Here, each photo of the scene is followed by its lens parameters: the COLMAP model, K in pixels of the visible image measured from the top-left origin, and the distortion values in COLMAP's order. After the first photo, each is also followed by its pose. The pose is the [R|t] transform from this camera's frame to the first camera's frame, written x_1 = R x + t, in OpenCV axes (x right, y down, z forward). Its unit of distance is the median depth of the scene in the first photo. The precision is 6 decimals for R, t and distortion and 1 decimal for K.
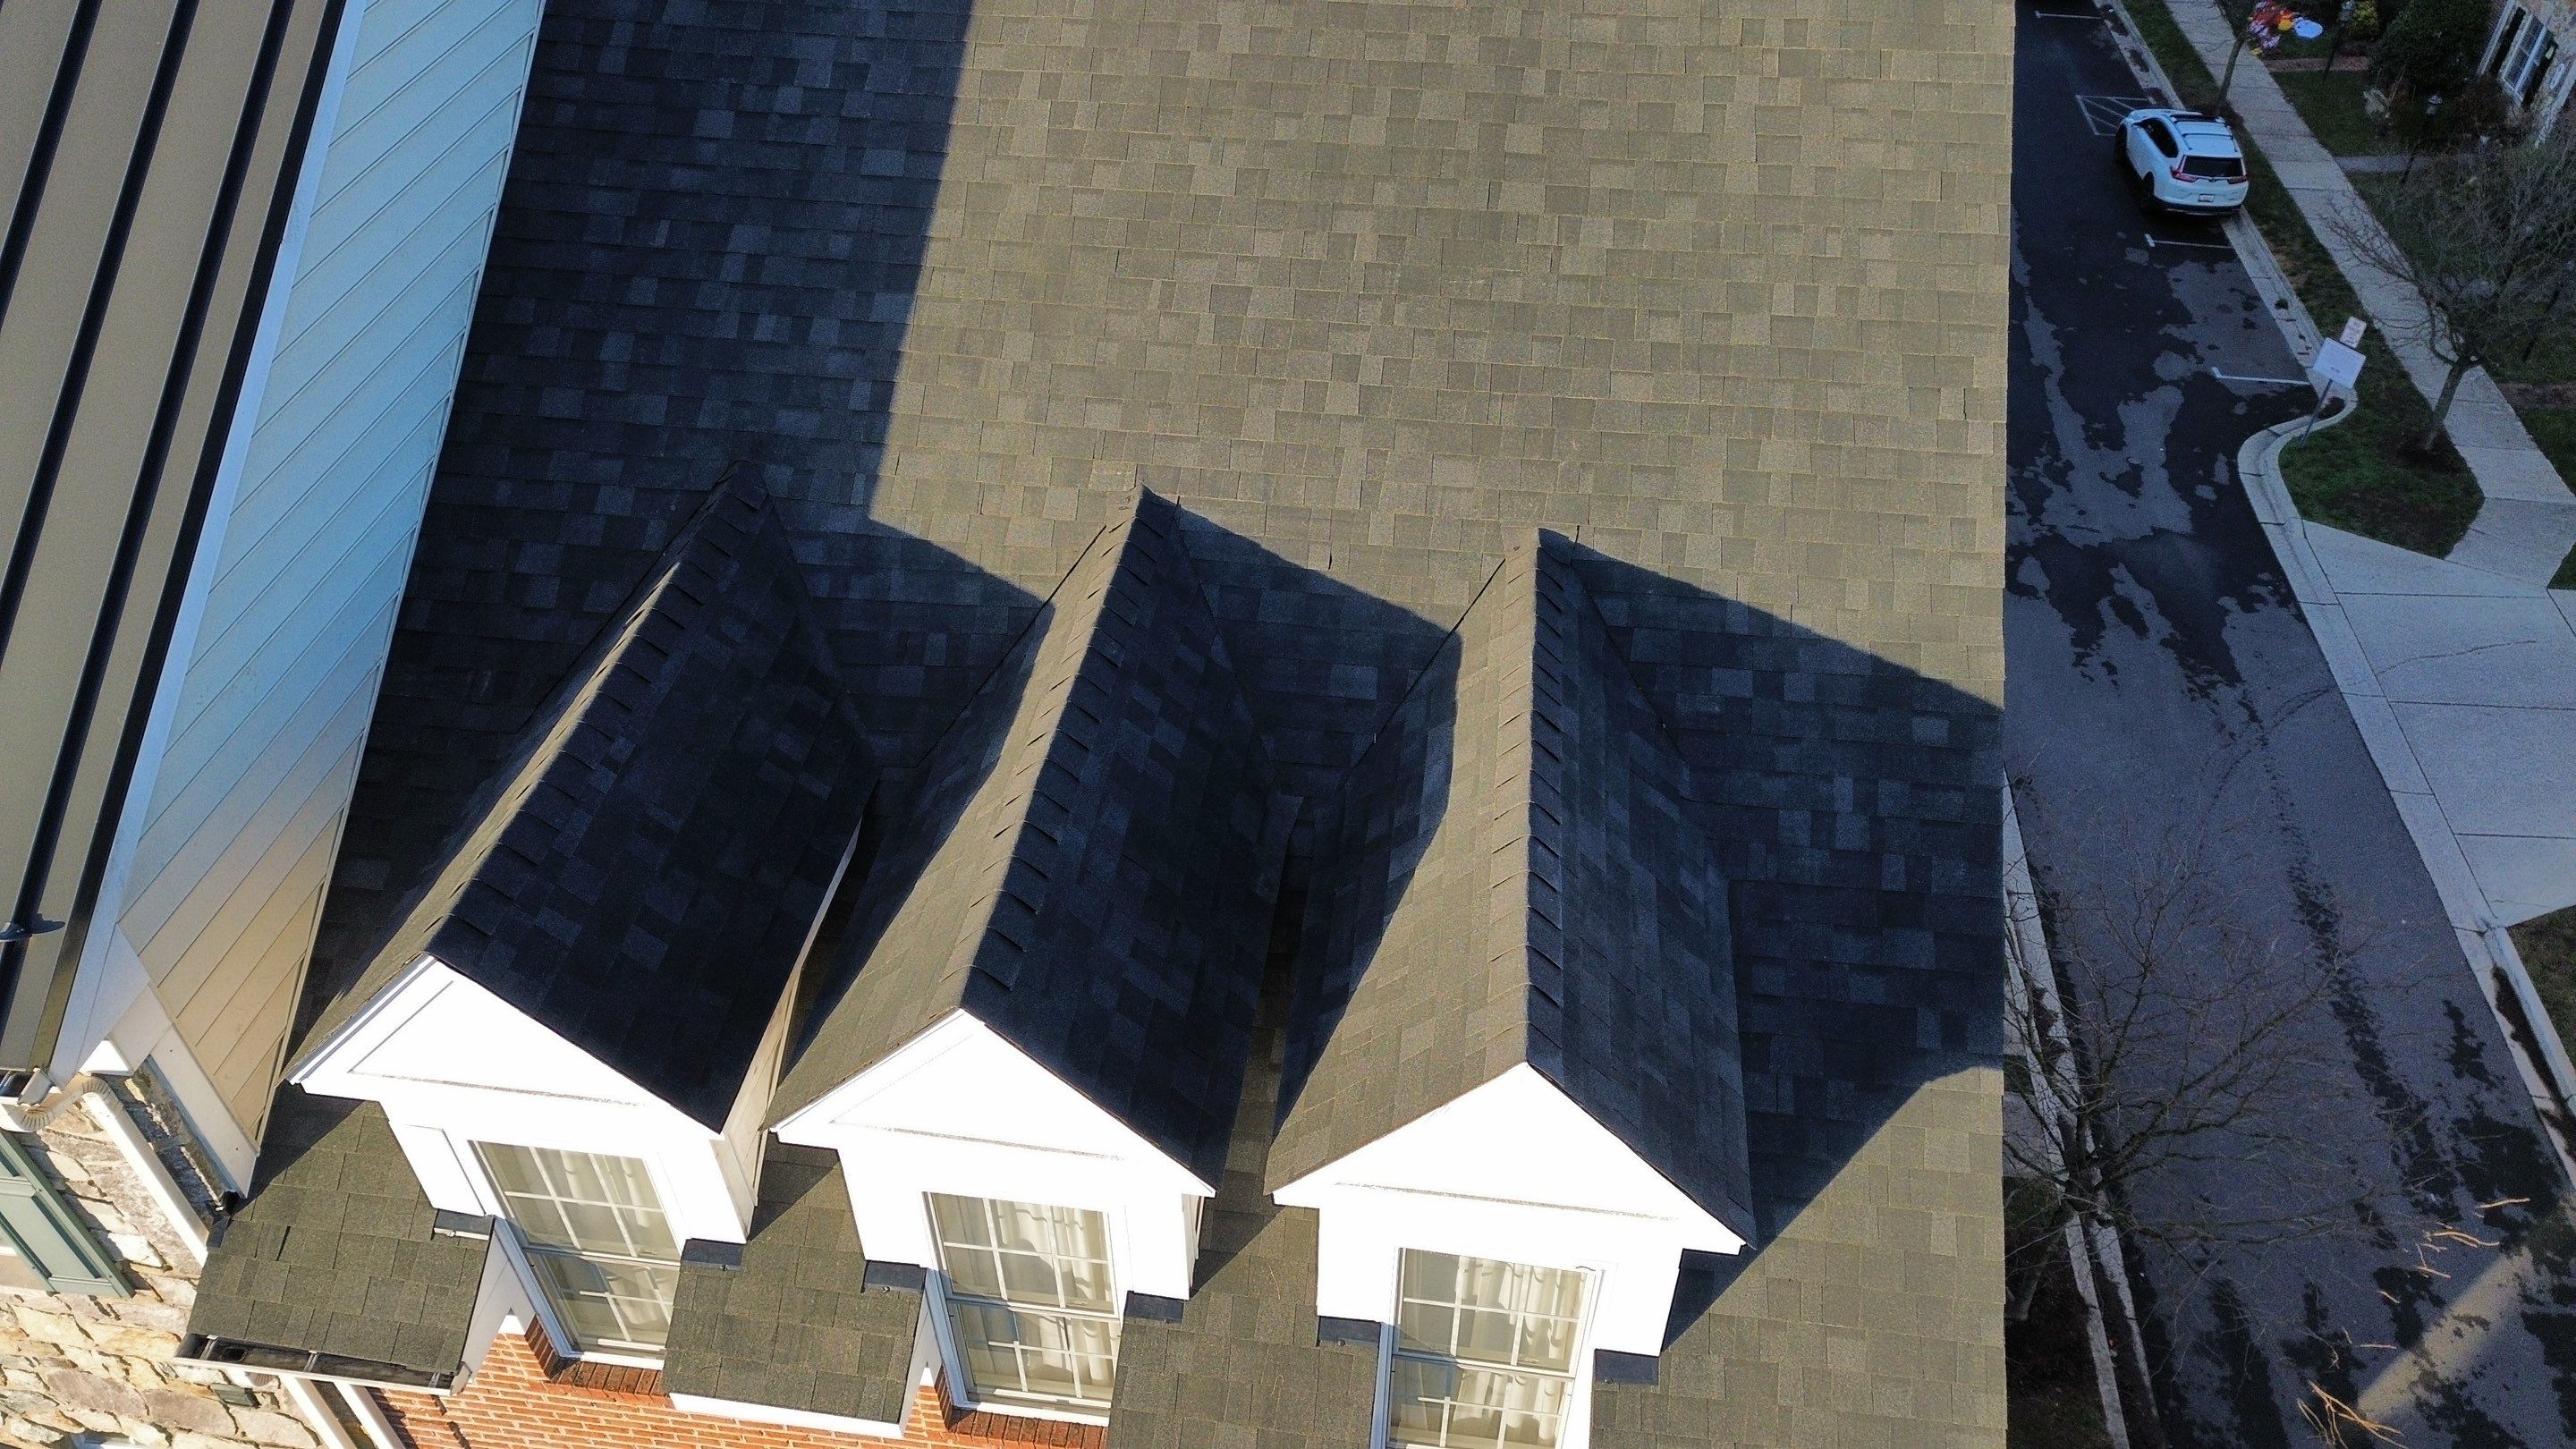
lens RADIAL K [[1817.6, 0, 1288.0], [0, 1817.6, 724.5], [0, 0, 1]] dist [0.090685, -0.094747]
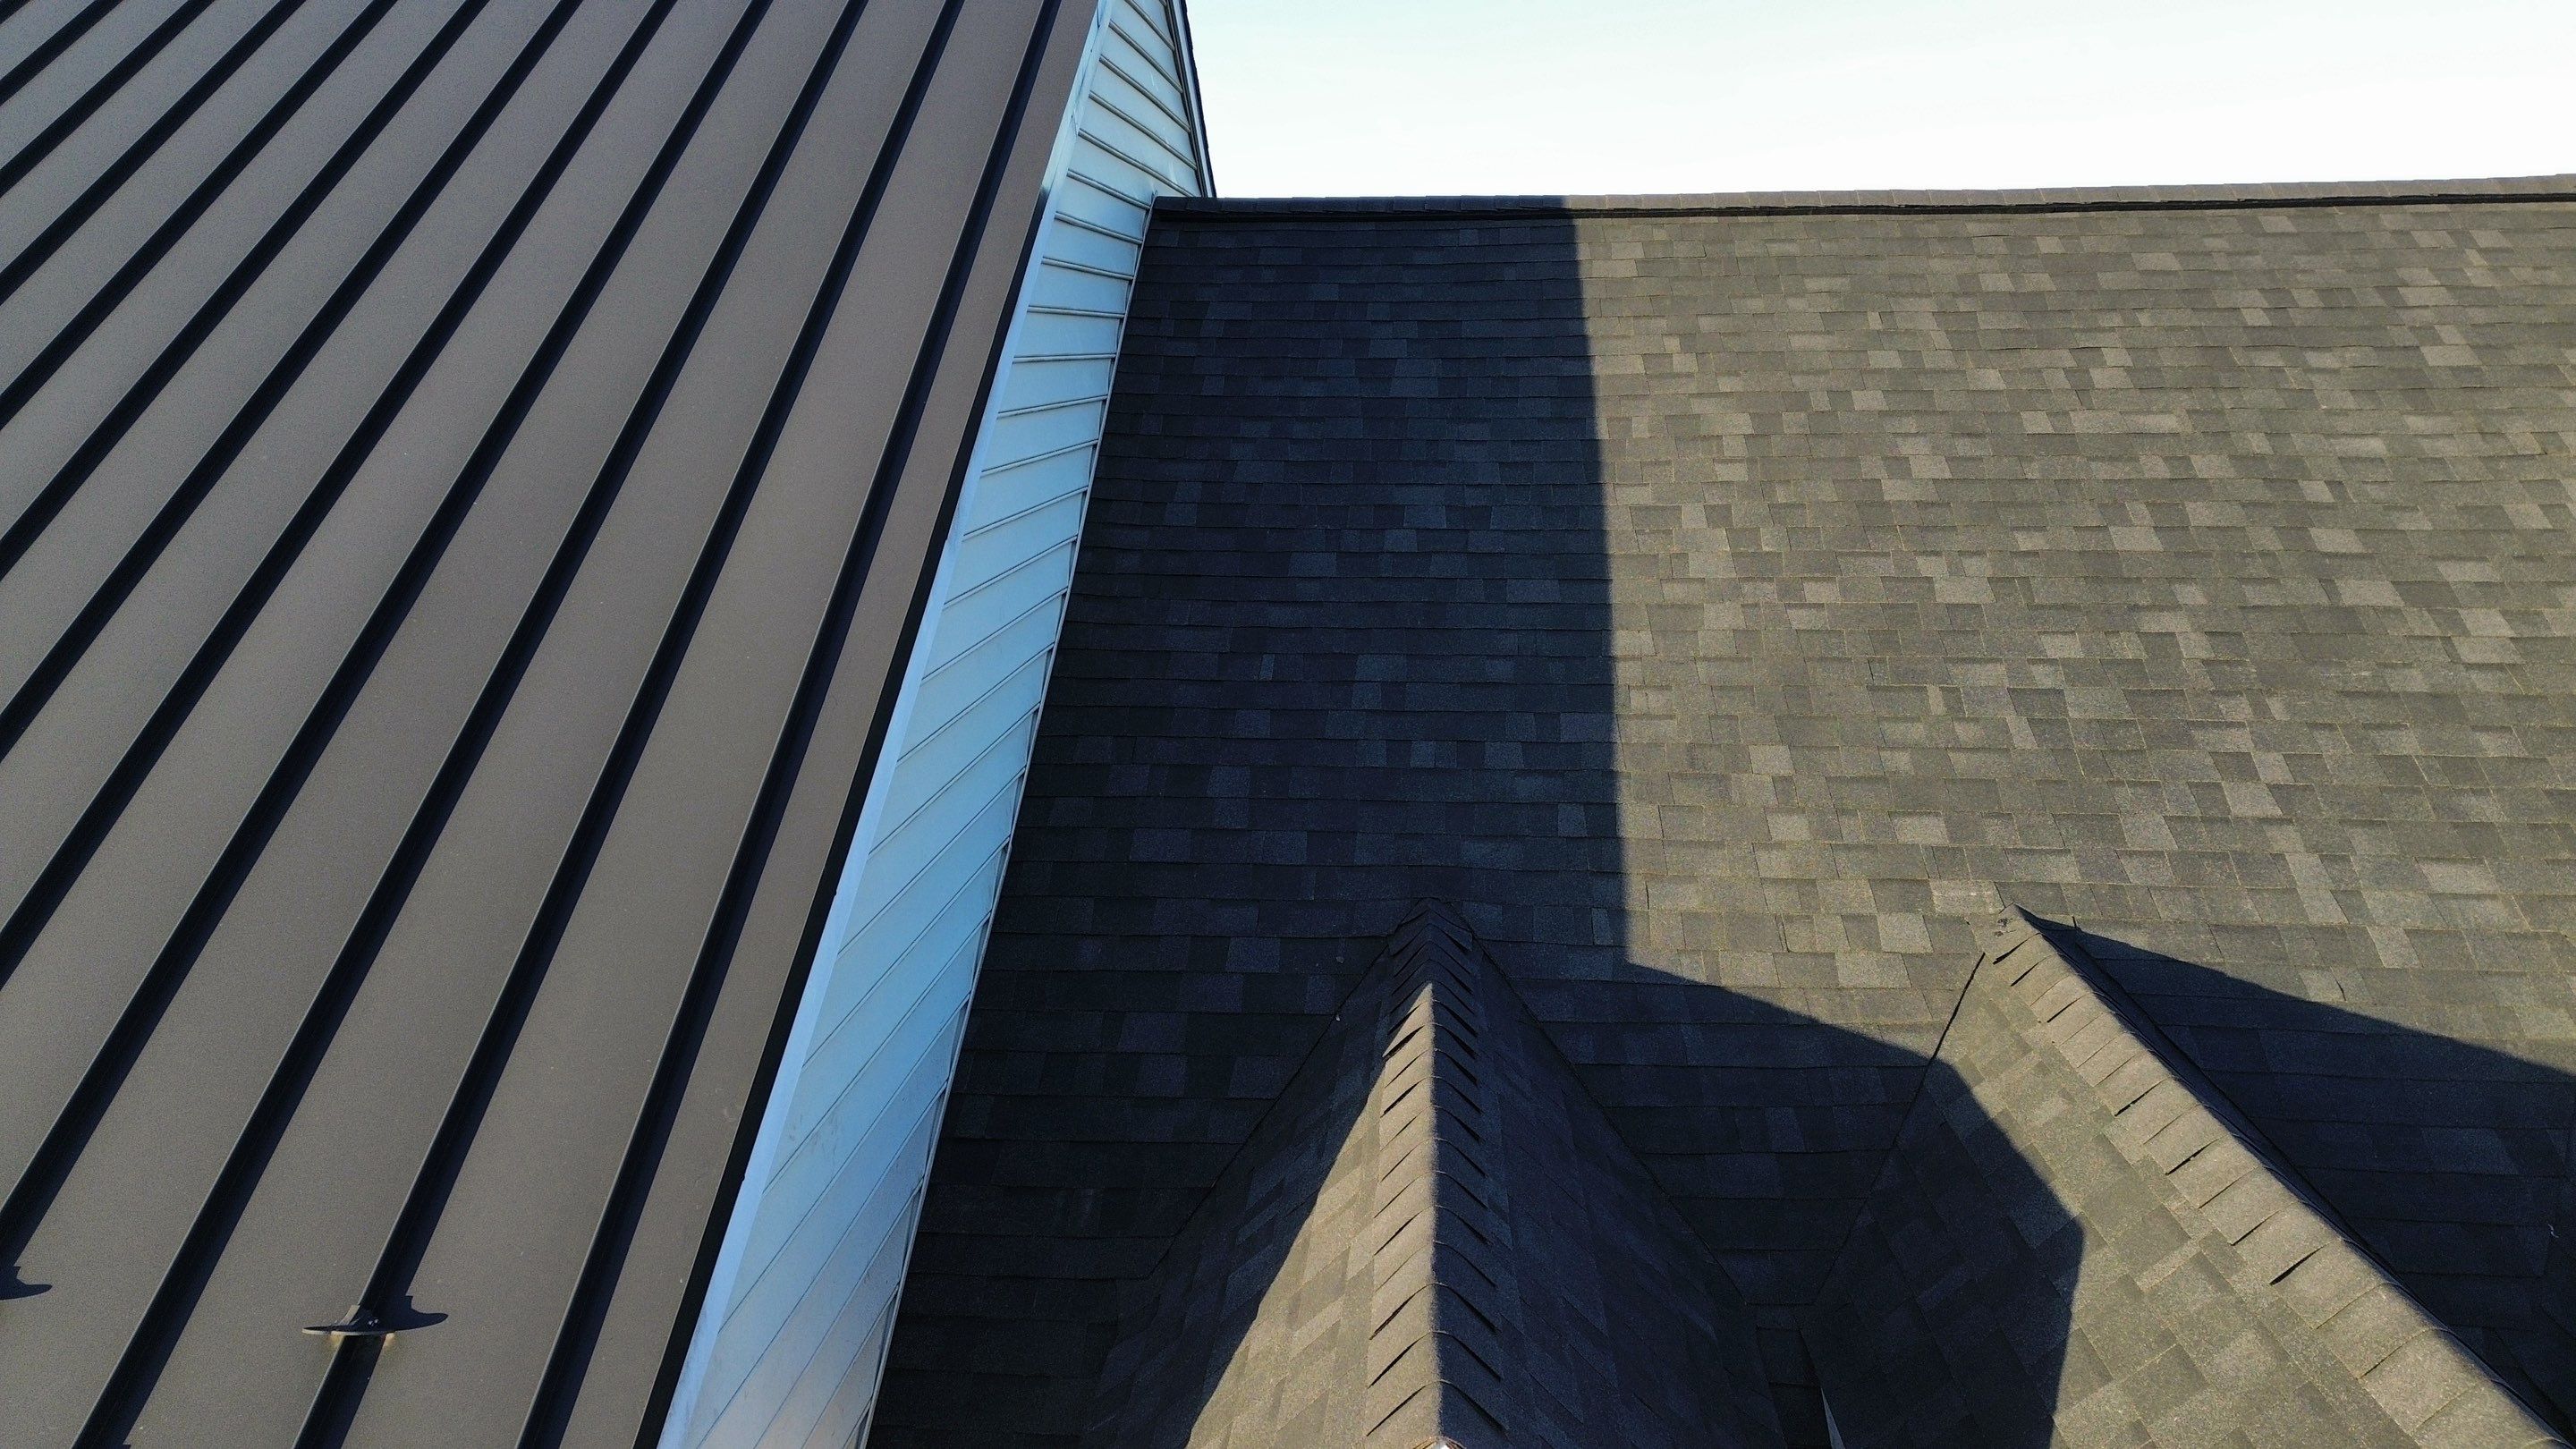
lens RADIAL K [[1817.6, 0, 1288.0], [0, 1817.6, 724.5], [0, 0, 1]] dist [0.090685, -0.094747]
pose [[0.998238, -0.007909, 0.058811, -0.387649], [0.036081, 0.867717, -0.495747, 0.145834], [-0.047110, 0.496996, 0.866473, 0.345810]]
